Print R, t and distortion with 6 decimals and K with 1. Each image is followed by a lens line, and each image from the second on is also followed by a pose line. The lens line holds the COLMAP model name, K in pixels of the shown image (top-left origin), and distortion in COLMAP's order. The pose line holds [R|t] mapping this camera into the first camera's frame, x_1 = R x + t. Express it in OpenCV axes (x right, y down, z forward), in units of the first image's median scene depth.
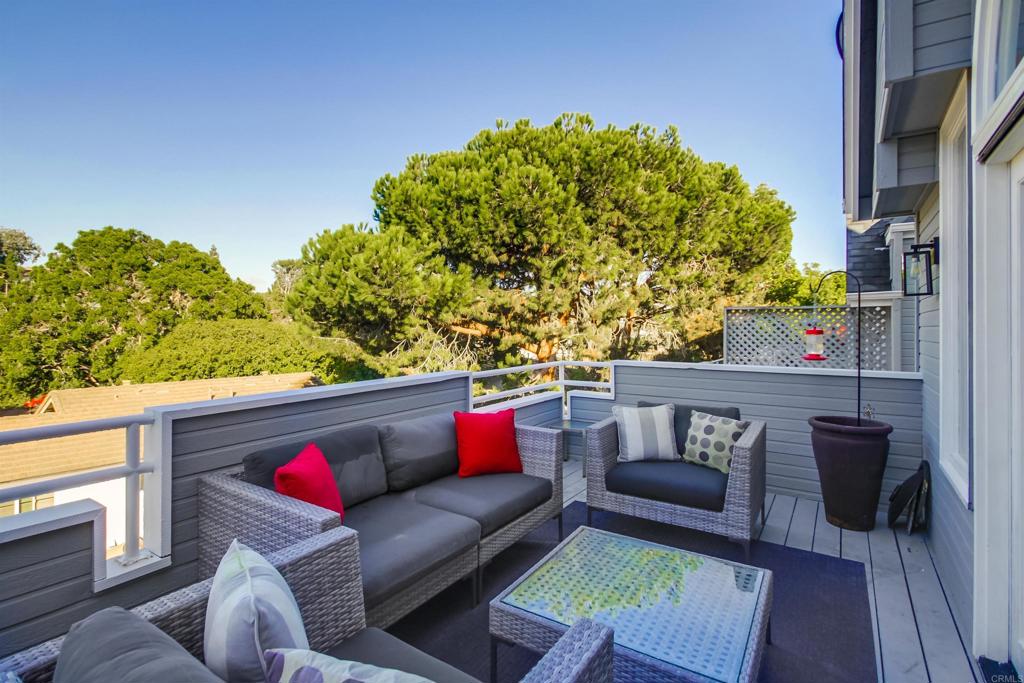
lens RADIAL K [[500.4, 0, 512.0], [0, 500.4, 341.5], [0, 0, 1]] dist [0.000517, -0.000093]
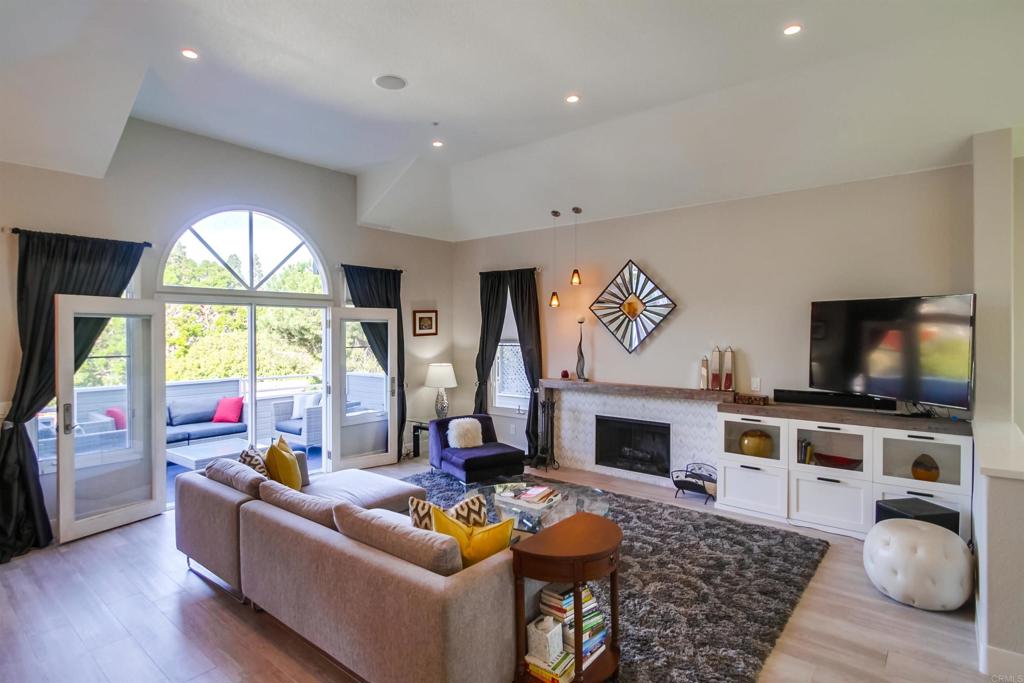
lens RADIAL K [[532.0, 0, 512.0], [0, 532.0, 341.5], [0, 0, 1]] dist [-0.004046, -0.000737]
pose [[0.995161, -0.002380, -0.098228, 0.149633], [0.001075, 0.999911, -0.013332, -0.006959], [0.098251, 0.013162, 0.995075, -0.128164]]
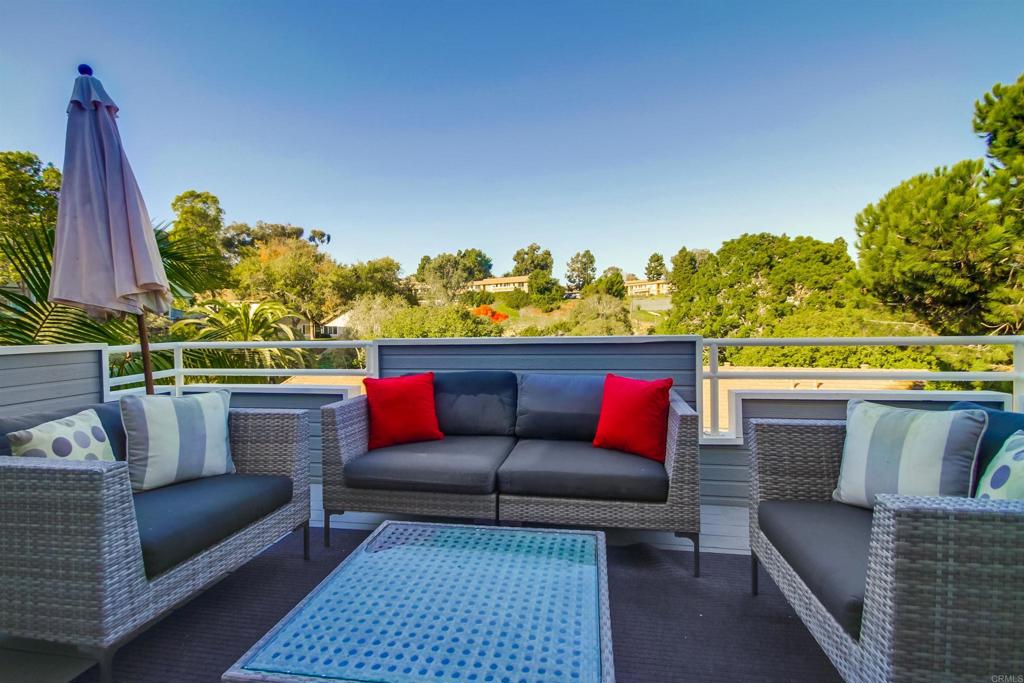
lens RADIAL K [[482.8, 0, 504.2], [0, 482.8, 341.4], [0, 0, 1]] dist [0.039905, -0.023433]
pose [[0.377691, 0.025893, -0.925569, 0.060460], [-0.015036, 0.999649, 0.021830, 0.007078], [0.925810, 0.005672, 0.377948, 0.053416]]
